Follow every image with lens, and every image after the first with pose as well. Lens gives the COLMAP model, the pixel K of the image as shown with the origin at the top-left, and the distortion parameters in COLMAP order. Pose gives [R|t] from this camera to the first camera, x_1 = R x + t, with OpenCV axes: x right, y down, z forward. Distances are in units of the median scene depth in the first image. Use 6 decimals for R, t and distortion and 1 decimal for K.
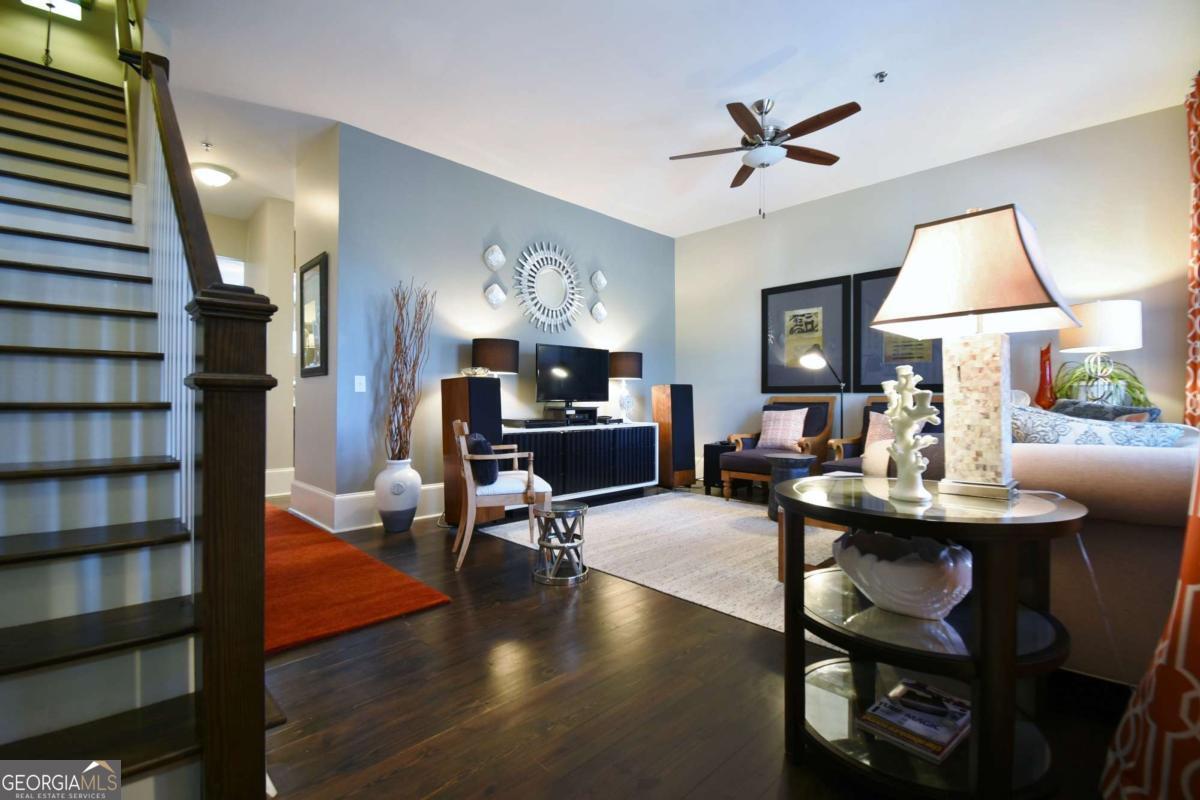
lens RADIAL K [[528.9, 0, 595.3], [0, 528.9, 399.7], [0, 0, 1]] dist [-0.012828, -0.003556]
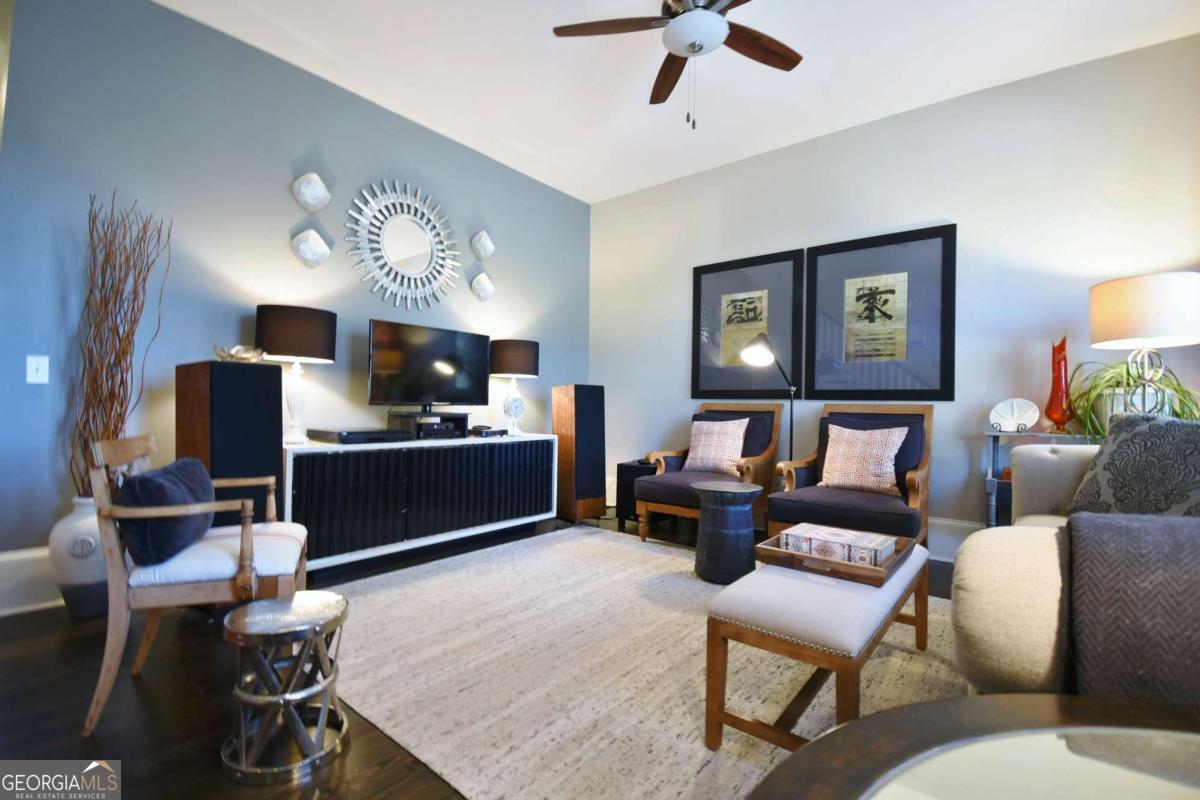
lens RADIAL K [[528.9, 0, 603.0], [0, 528.9, 402.0], [0, 0, 1]] dist [-0.012828, -0.003556]
pose [[0.991531, 0.016958, 0.128757, 0.093385], [-0.016130, 0.999842, -0.007471, 0.001014], [-0.128864, 0.005331, 0.991648, 0.265731]]
